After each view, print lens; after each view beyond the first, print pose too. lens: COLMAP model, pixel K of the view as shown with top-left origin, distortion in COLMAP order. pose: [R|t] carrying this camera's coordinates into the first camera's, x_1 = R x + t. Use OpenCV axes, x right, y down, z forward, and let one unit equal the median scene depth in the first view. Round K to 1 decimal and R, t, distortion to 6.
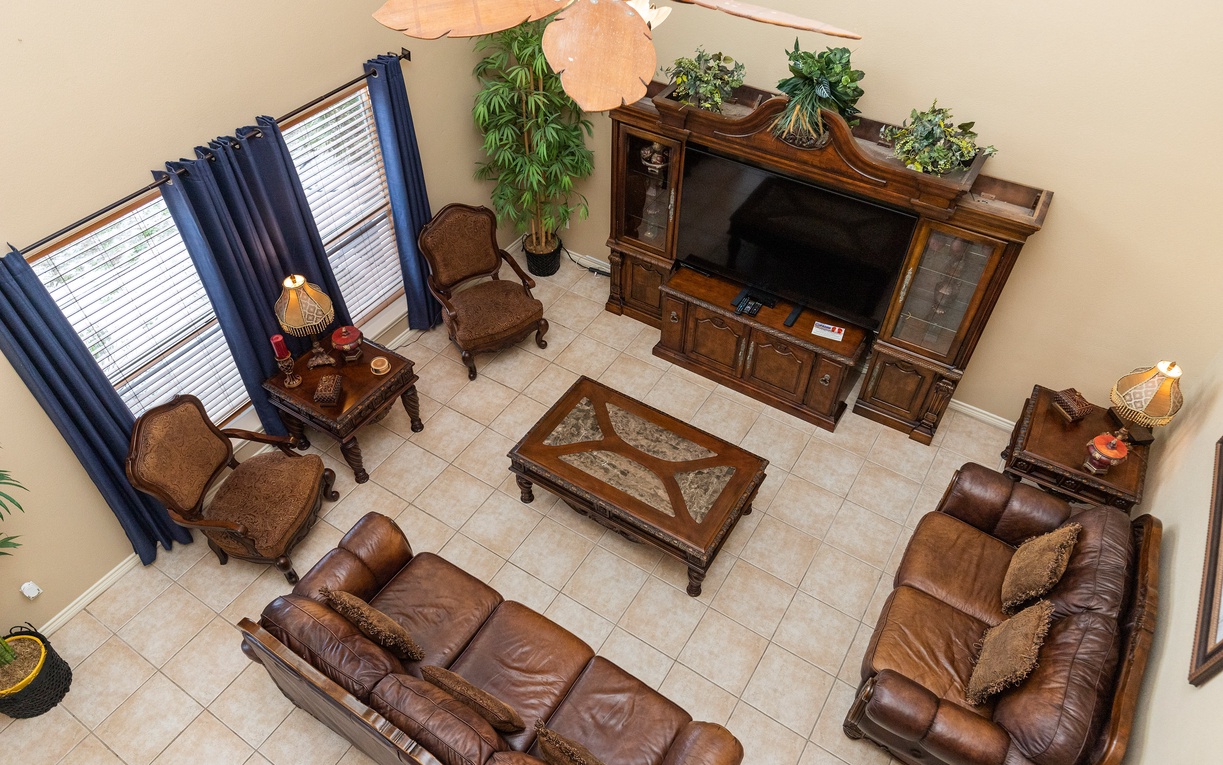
lens RADIAL K [[784.1, 0, 616.9], [0, 784.1, 383.8], [0, 0, 1]] dist [-0.002981, -0.000681]
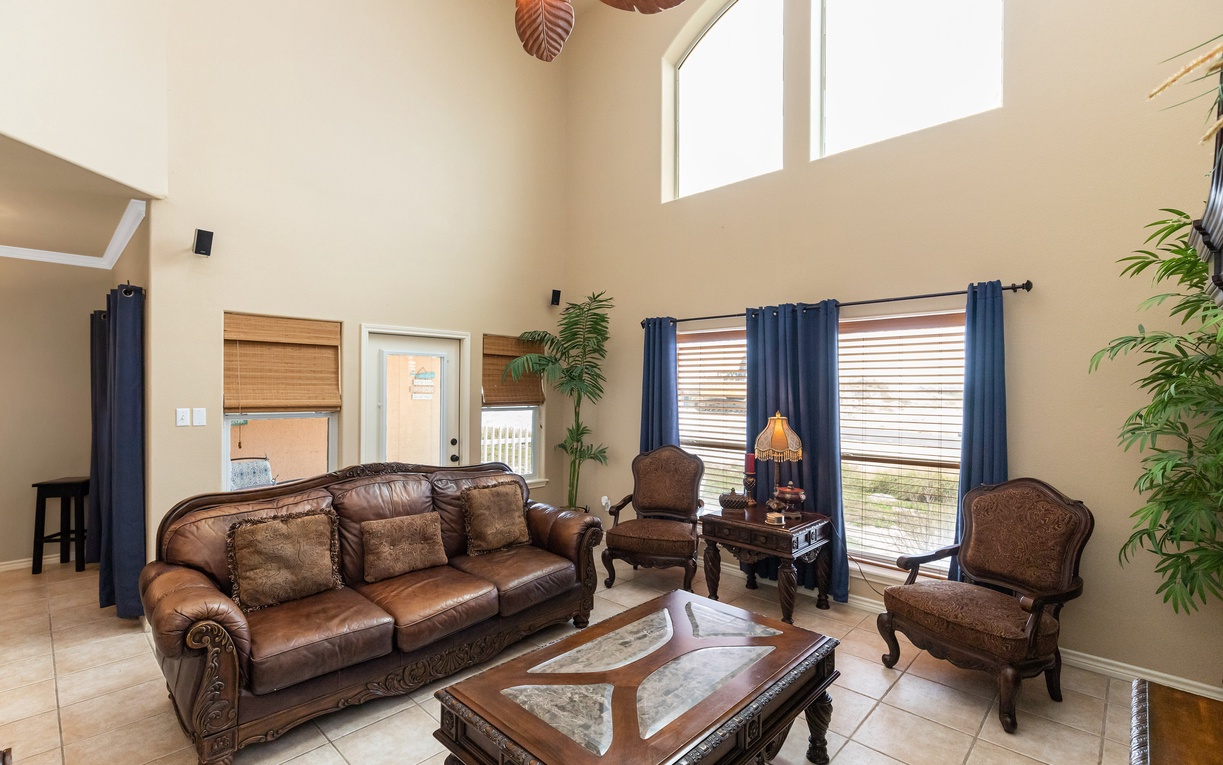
lens RADIAL K [[556.2, 0, 610.5], [0, 556.2, 384.4], [0, 0, 1]] dist [0.001026, -0.000111]
pose [[-0.194306, -0.012688, -0.980859, 0.445271], [-0.691504, 0.710980, 0.127788, -0.090789], [0.695750, 0.703097, -0.146922, 0.824918]]
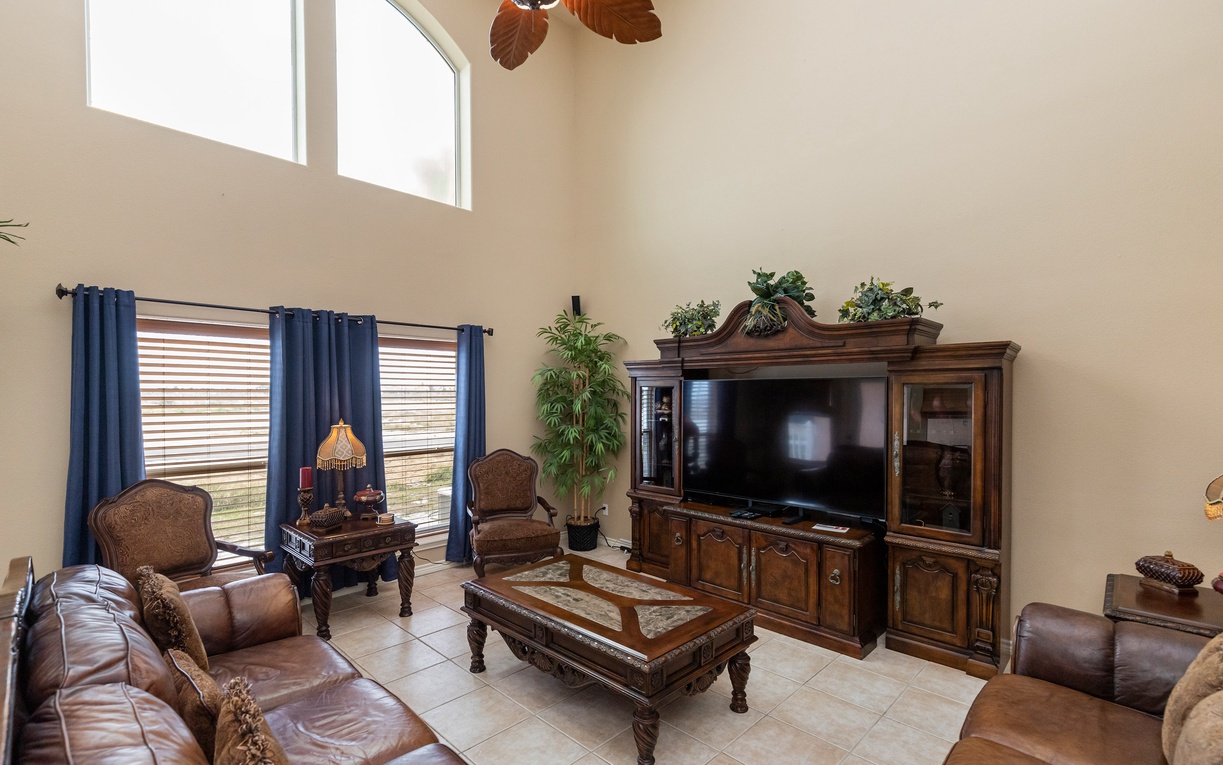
lens RADIAL K [[556.2, 0, 606.3], [0, 556.2, 393.2], [0, 0, 1]] dist [0.001026, -0.000111]
pose [[0.977186, -0.011524, -0.212070, 0.155504], [-0.141615, 0.708793, -0.691056, 0.334442], [0.158278, 0.705323, 0.690991, 0.394140]]
